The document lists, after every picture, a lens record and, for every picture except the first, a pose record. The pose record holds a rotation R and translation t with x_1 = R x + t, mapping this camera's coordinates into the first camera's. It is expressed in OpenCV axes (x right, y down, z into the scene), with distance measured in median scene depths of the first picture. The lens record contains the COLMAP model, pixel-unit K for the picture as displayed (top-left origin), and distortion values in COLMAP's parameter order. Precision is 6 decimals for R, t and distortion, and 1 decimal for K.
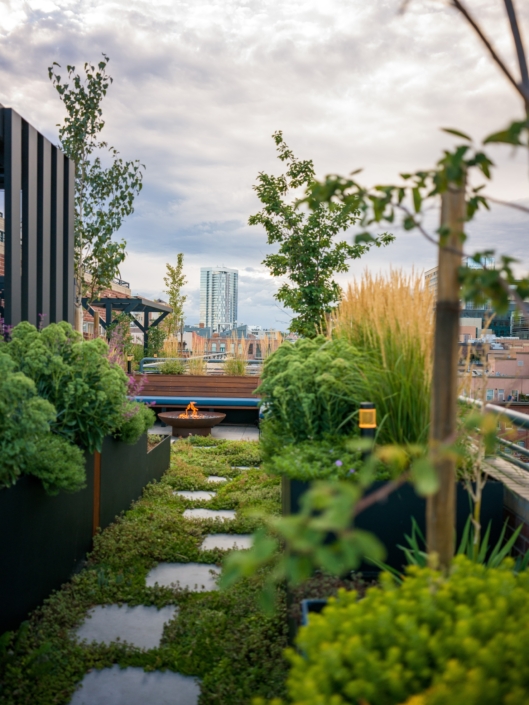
lens RADIAL K [[620.0, 0, 267.6], [0, 620.0, 357.4], [0, 0, 1]] dist [-0.001678, 0.006078]
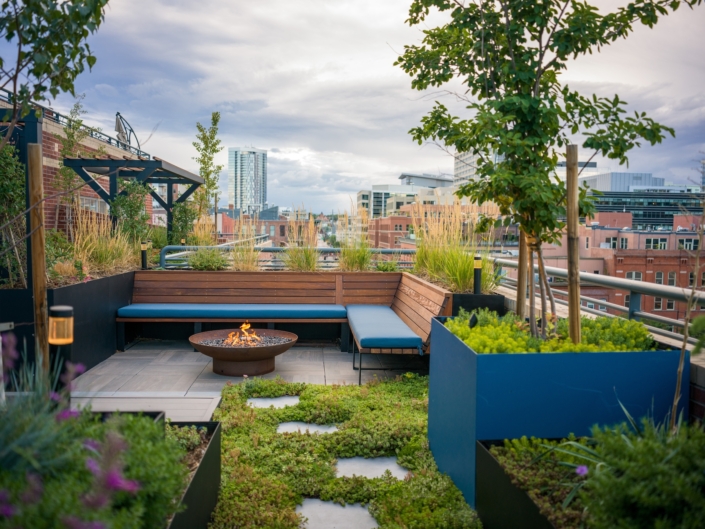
lens RADIAL K [[620.0, 0, 348.8], [0, 620.0, 258.3], [0, 0, 1]] dist [-0.001678, 0.006078]
pose [[0.996531, -0.010197, 0.082594, -0.042463], [0.007625, 0.999478, 0.031390, -0.004367], [-0.082871, -0.030651, 0.996089, 0.232075]]
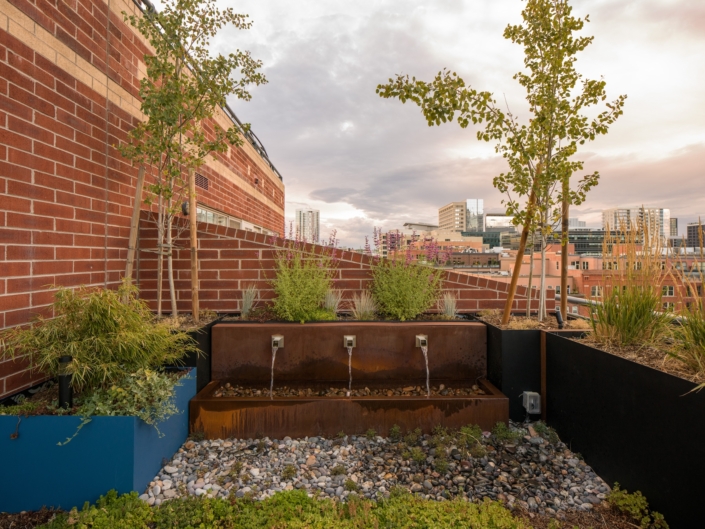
lens RADIAL K [[376.6, 0, 351.1], [0, 376.6, 261.0], [0, 0, 1]] dist [0.003945, 0.000217]
pose [[0.998761, -0.020898, 0.045157, -0.433448], [0.021328, 0.999731, -0.009063, -0.036324], [-0.044955, 0.010015, 0.998939, 1.419633]]
